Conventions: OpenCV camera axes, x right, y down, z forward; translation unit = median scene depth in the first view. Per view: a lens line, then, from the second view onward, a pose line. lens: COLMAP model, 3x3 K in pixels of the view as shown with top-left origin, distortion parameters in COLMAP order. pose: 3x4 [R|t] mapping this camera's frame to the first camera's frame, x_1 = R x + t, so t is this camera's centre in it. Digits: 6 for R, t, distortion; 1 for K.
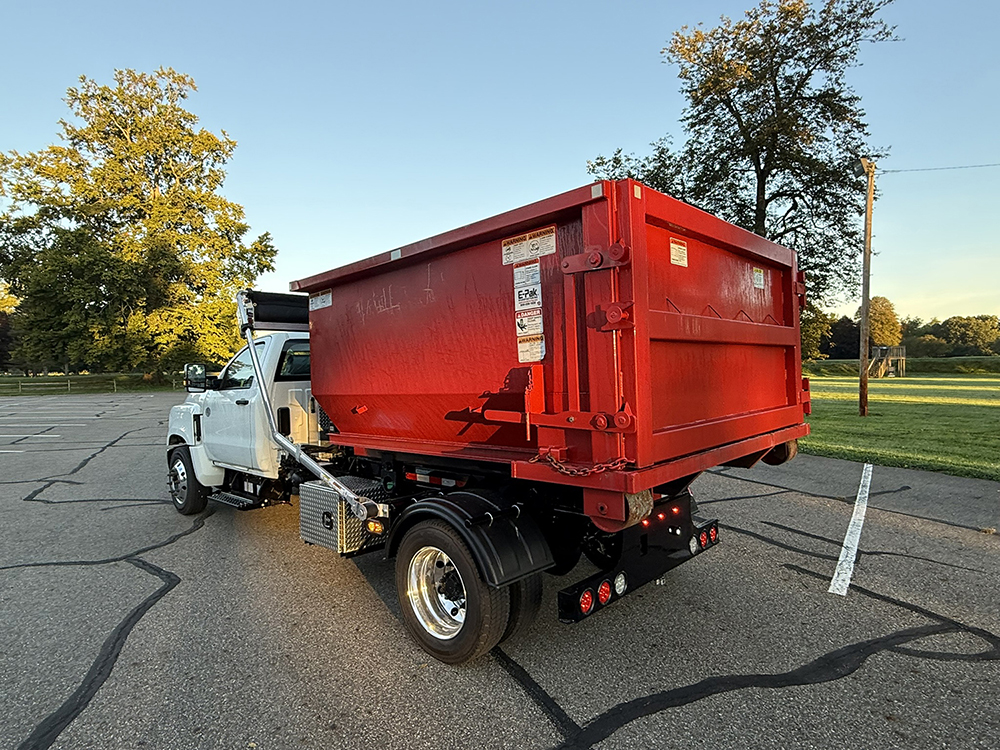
lens RADIAL K [[562.7, 0, 501.4], [0, 562.7, 377.7], [0, 0, 1]] dist [0.002376, -0.000885]
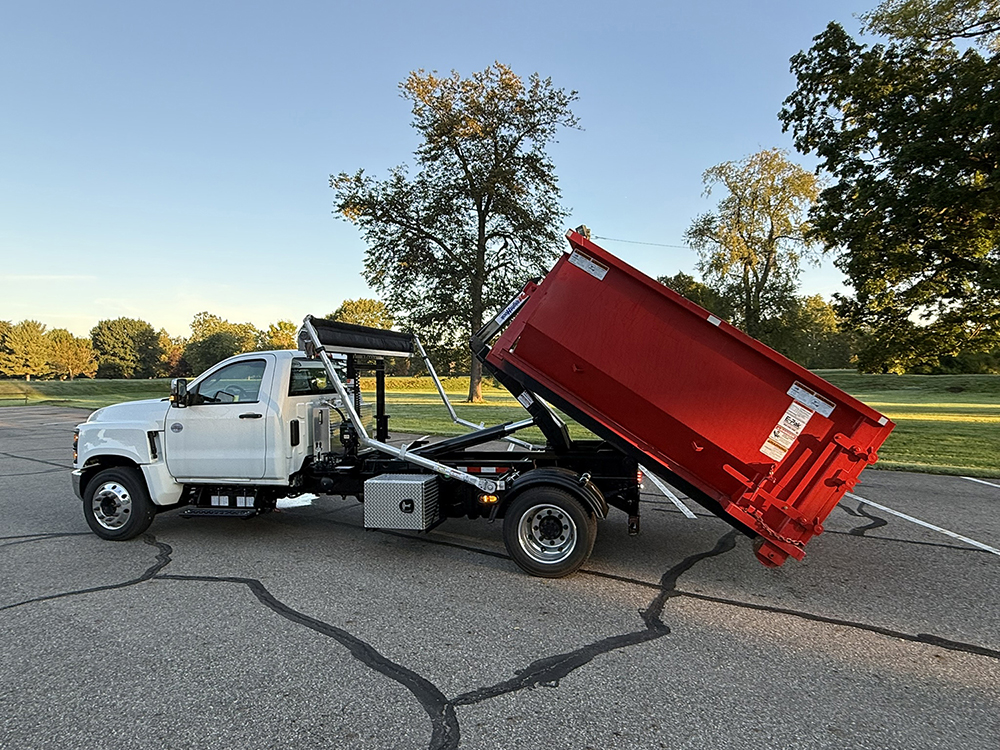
lens RADIAL K [[575.4, 0, 498.5], [0, 575.4, 373.0], [0, 0, 1]] dist [0.010251, 0.003640]
pose [[0.865471, 0.014126, 0.500760, -0.094829], [0.001456, 0.999527, -0.030712, -0.000522], [-0.500957, 0.027309, 0.865041, -0.027570]]
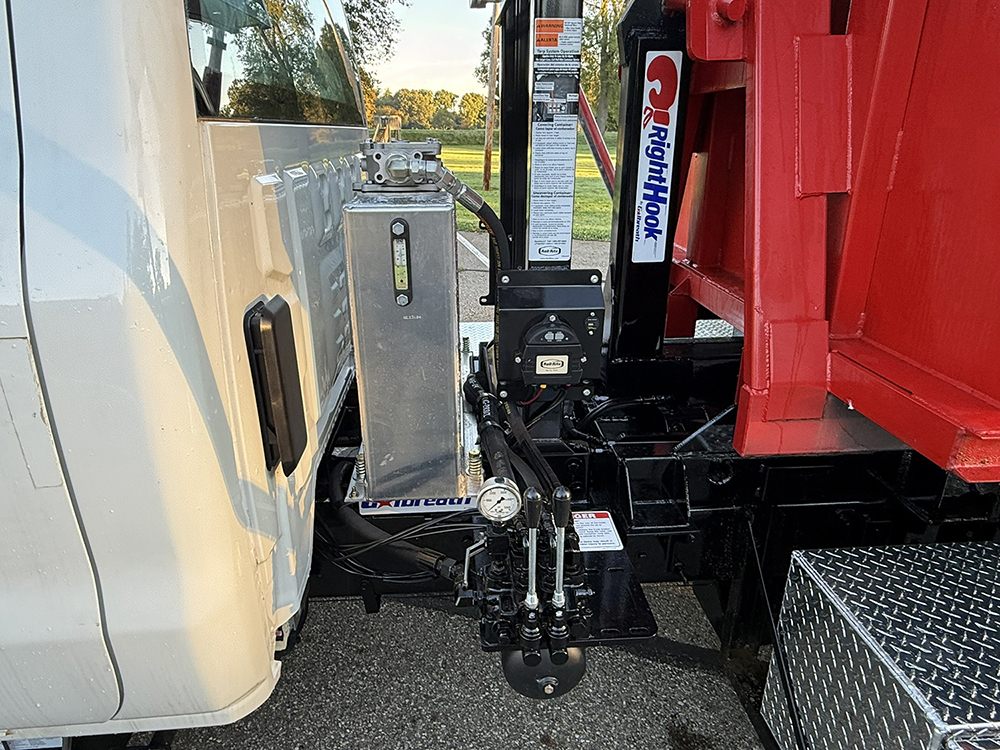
lens RADIAL K [[603.7, 0, 486.4], [0, 603.7, 369.8], [0, 0, 1]] dist [0.001812, -0.003312]
pose [[0.682170, -0.244702, 0.689032, -0.072478], [-0.008023, 0.939777, 0.341695, 0.002107], [-0.731150, -0.238622, 0.639124, 0.131677]]
